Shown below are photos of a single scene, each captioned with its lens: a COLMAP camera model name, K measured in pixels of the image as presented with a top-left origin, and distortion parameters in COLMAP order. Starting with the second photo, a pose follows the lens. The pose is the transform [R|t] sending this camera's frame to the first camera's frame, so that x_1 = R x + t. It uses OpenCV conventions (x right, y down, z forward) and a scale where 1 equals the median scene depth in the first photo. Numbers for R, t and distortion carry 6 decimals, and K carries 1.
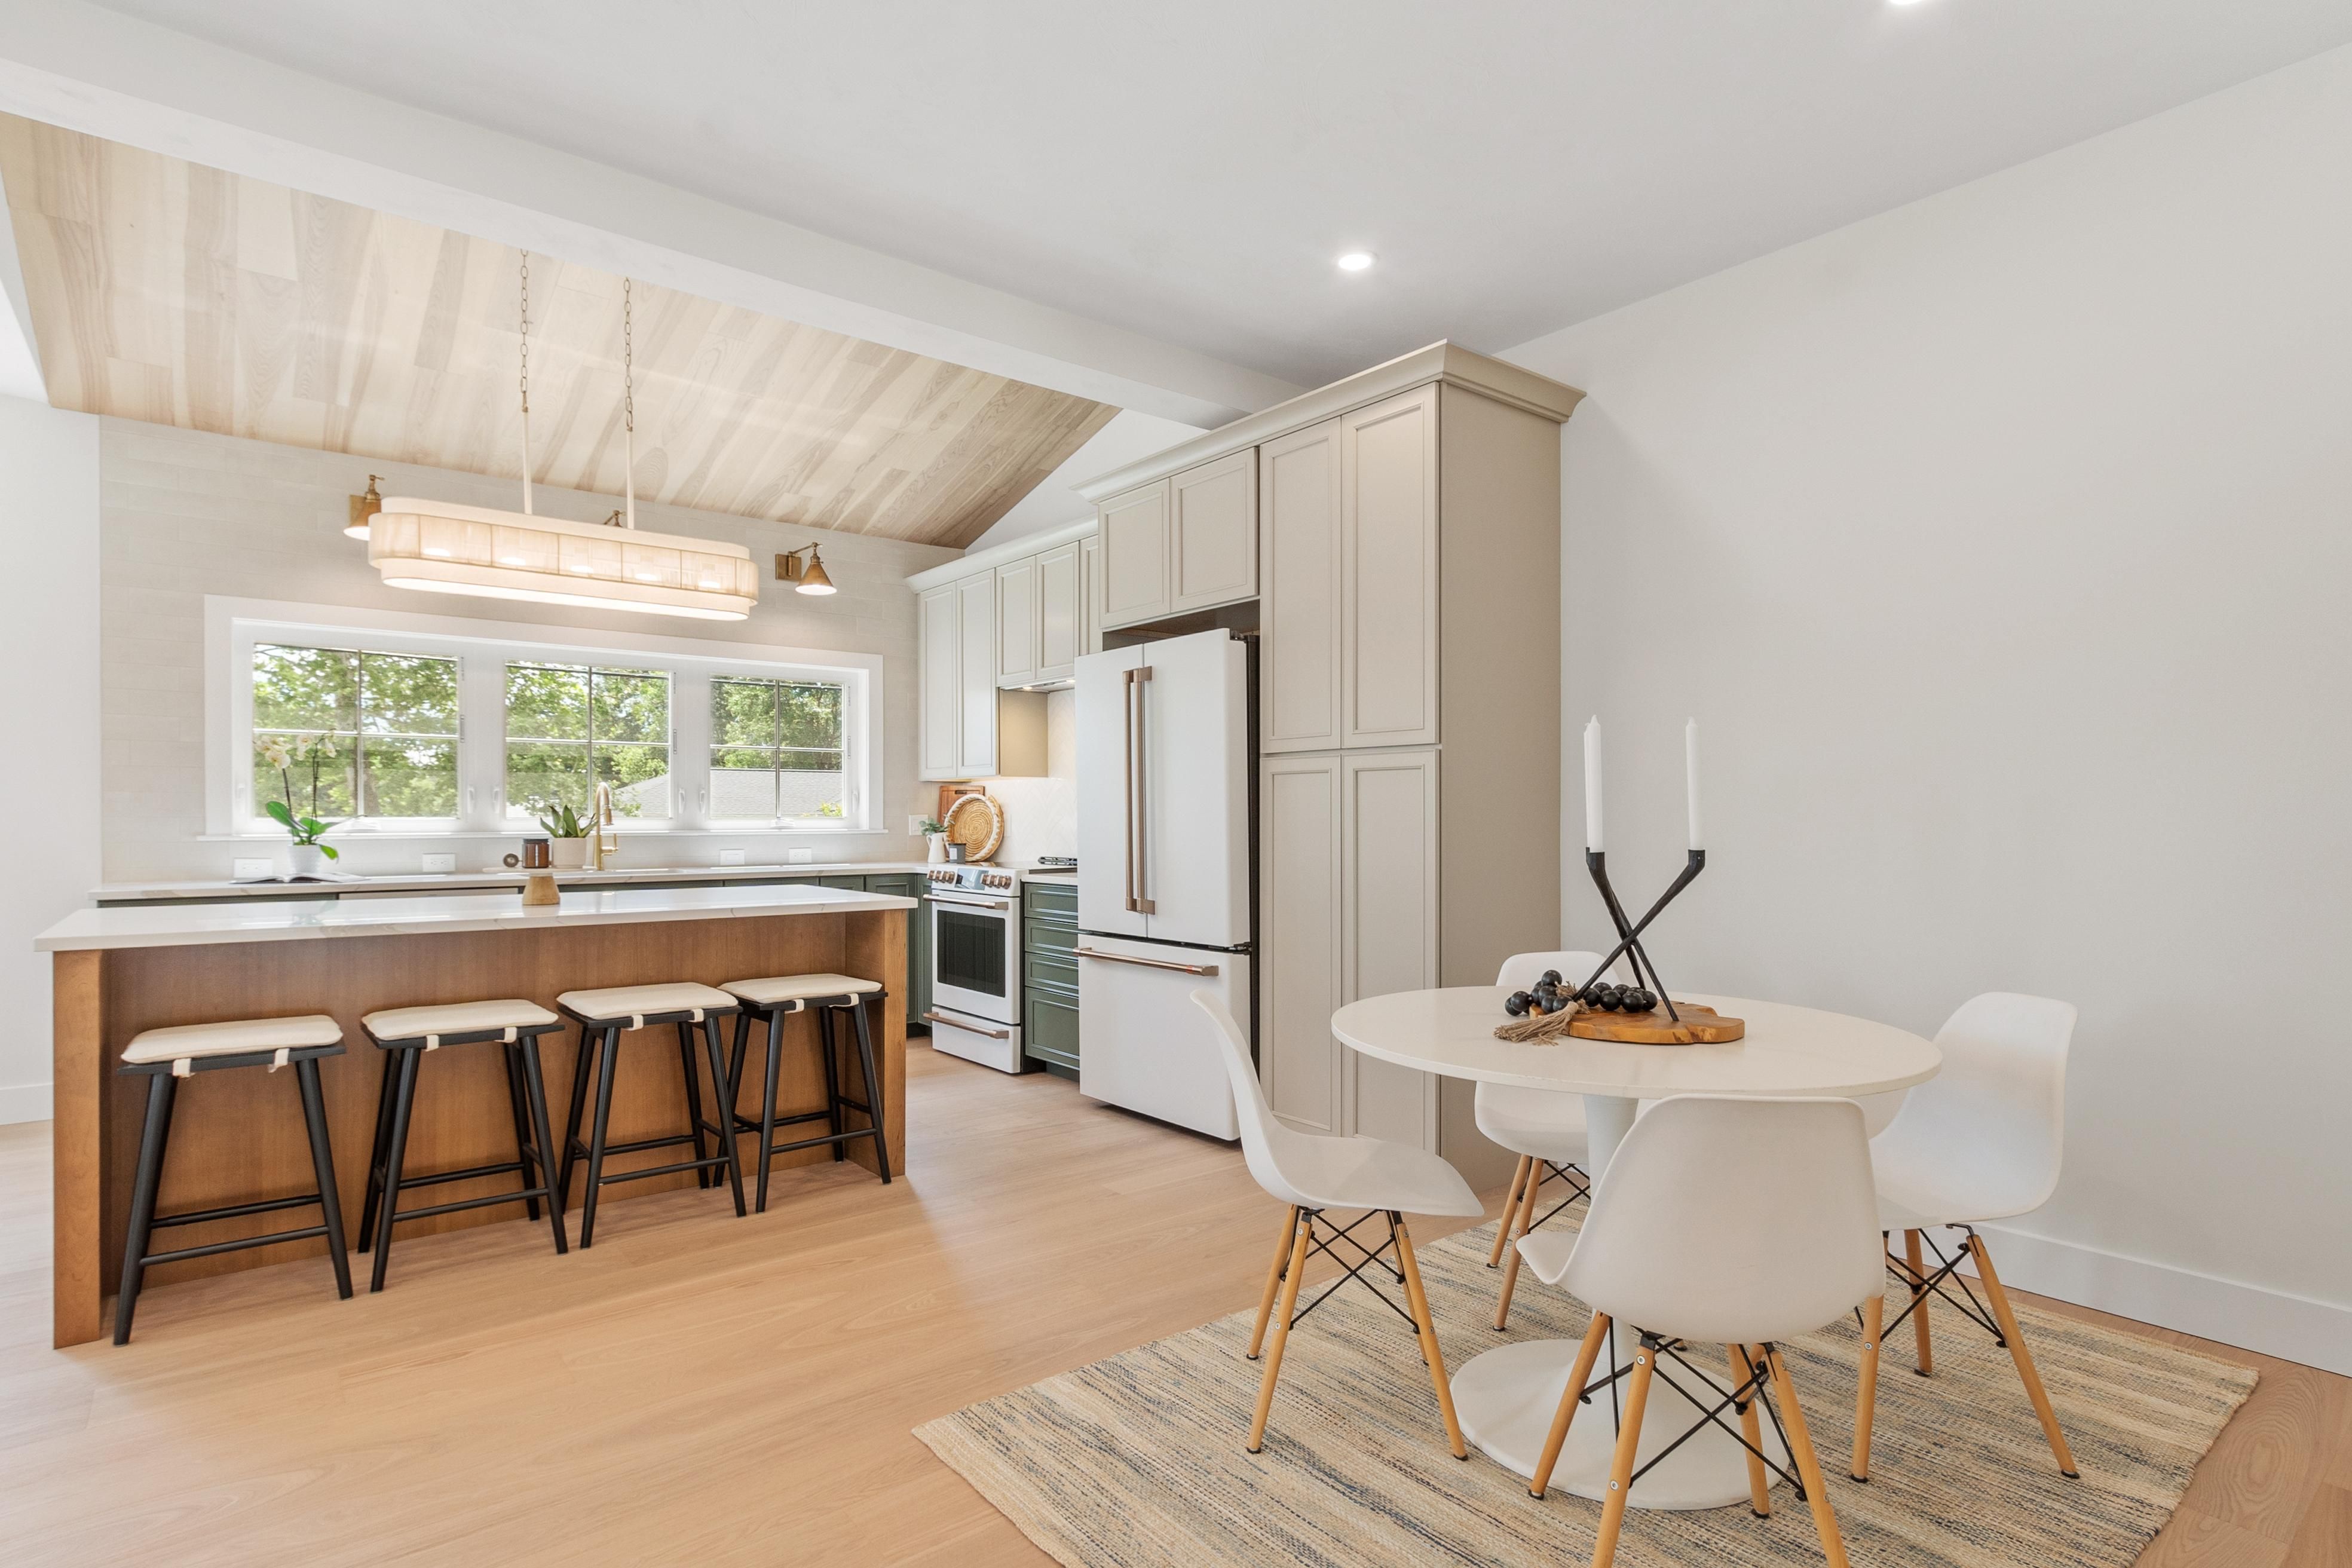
lens RADIAL K [[1173.6, 0, 1167.9], [0, 1173.6, 817.6], [0, 0, 1]] dist [0.006125, -0.000353]
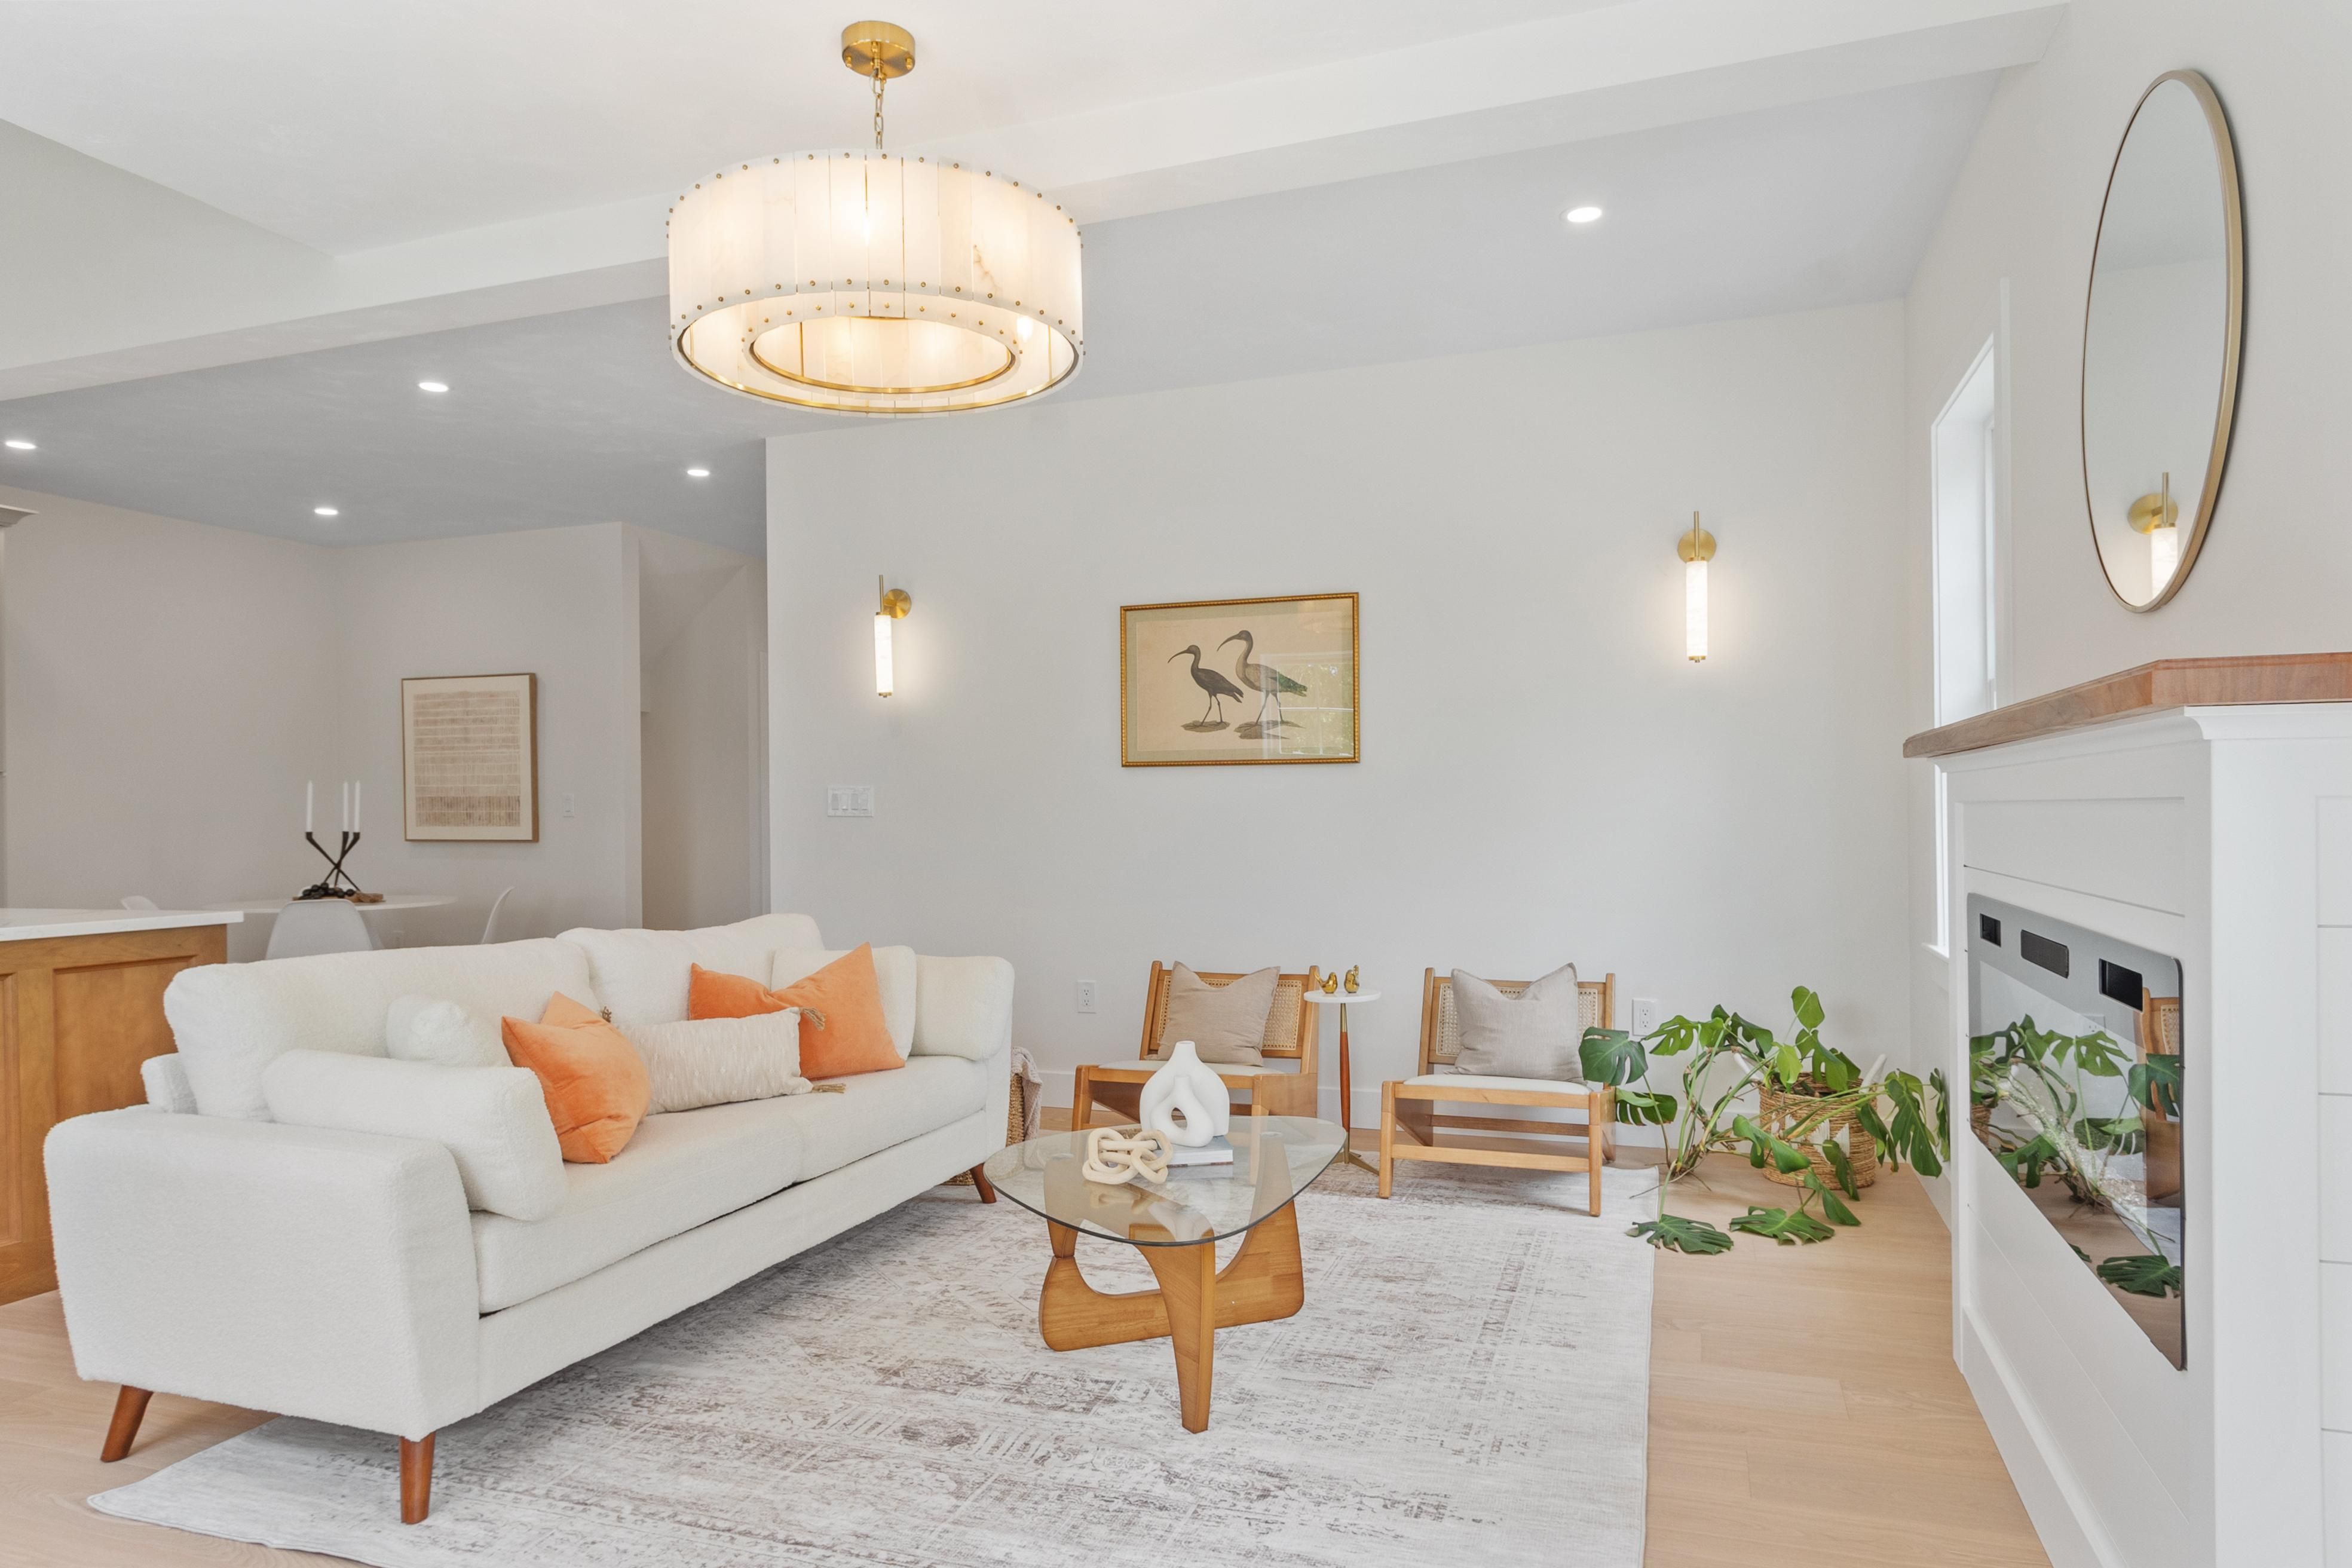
lens RADIAL K [[1416.2, 0, 1184.8], [0, 1416.2, 813.8], [0, 0, 1]] dist [0.001531, 0.000368]
pose [[-0.524947, 0.006165, 0.851112, -1.366074], [0.011462, 0.999934, -0.000173, 0.003653], [-0.851057, 0.009665, -0.524984, 0.448024]]
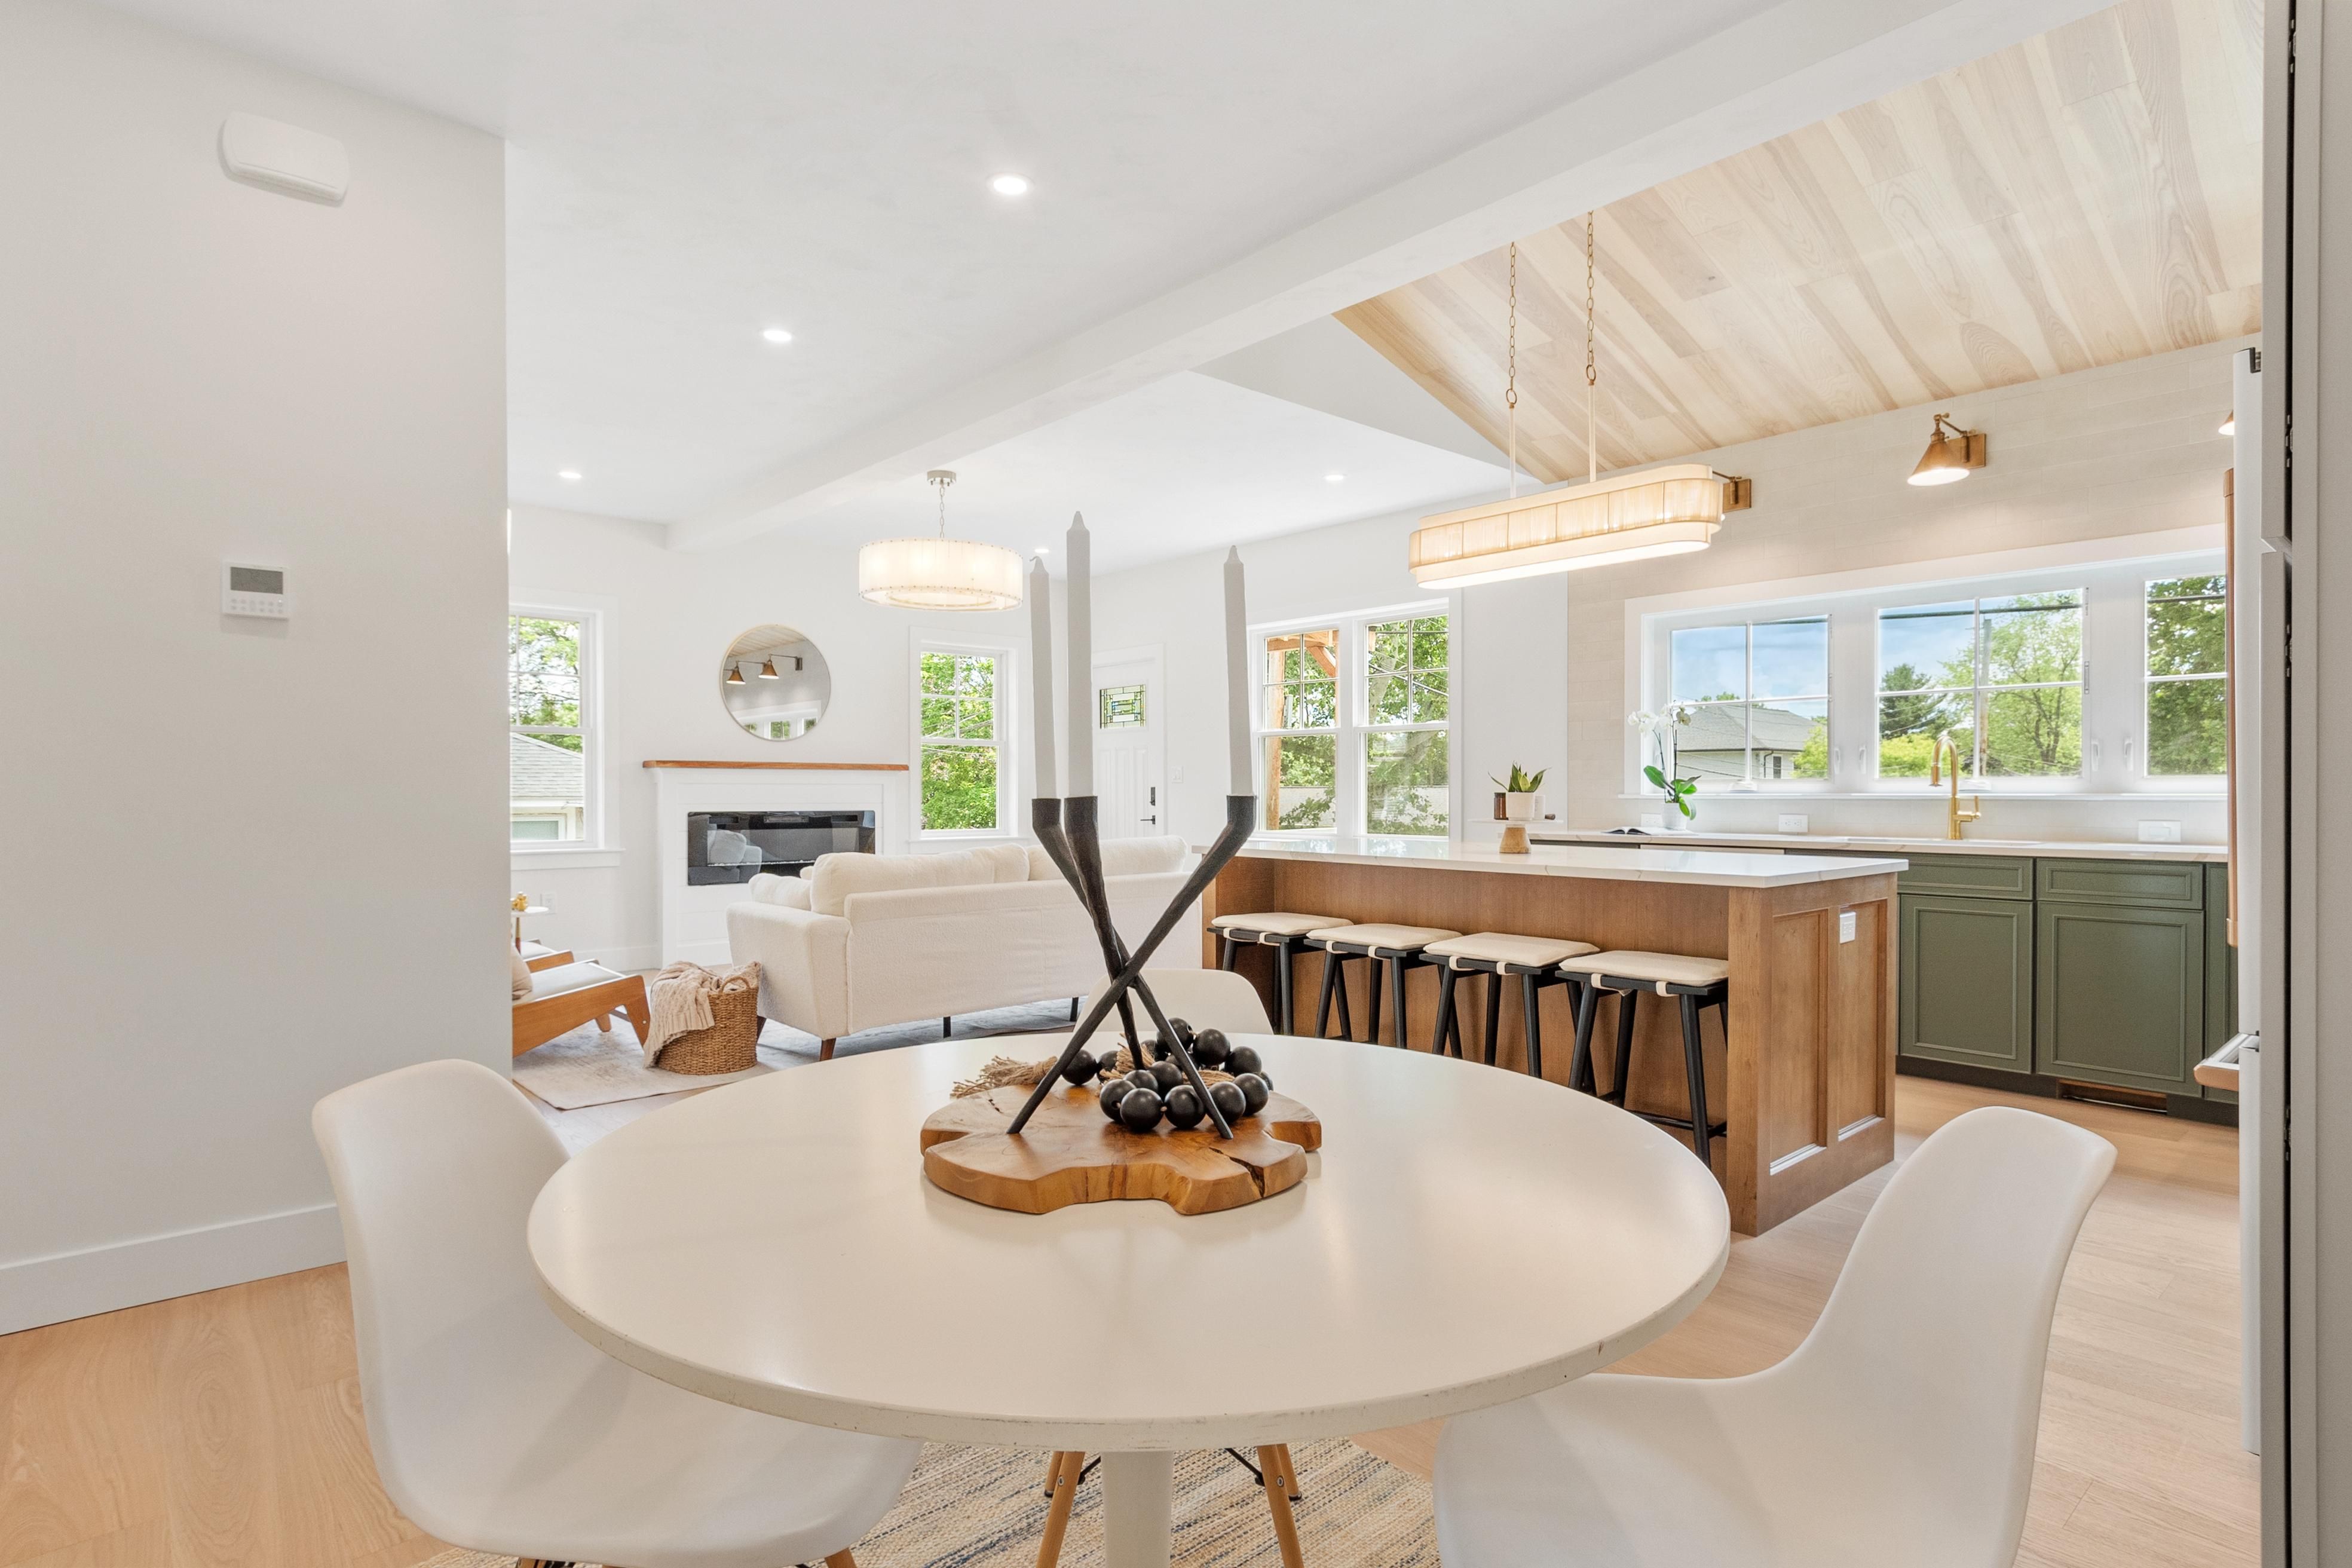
lens RADIAL K [[1197.5, 0, 1168.0], [0, 1197.5, 801.6], [0, 0, 1]] dist [0.002195, -0.000043]
pose [[0.050796, 0.009063, -0.998668, 0.384658], [-0.000450, 0.999959, 0.009052, 0.010724], [0.998709, -0.000011, 0.050798, 0.419670]]
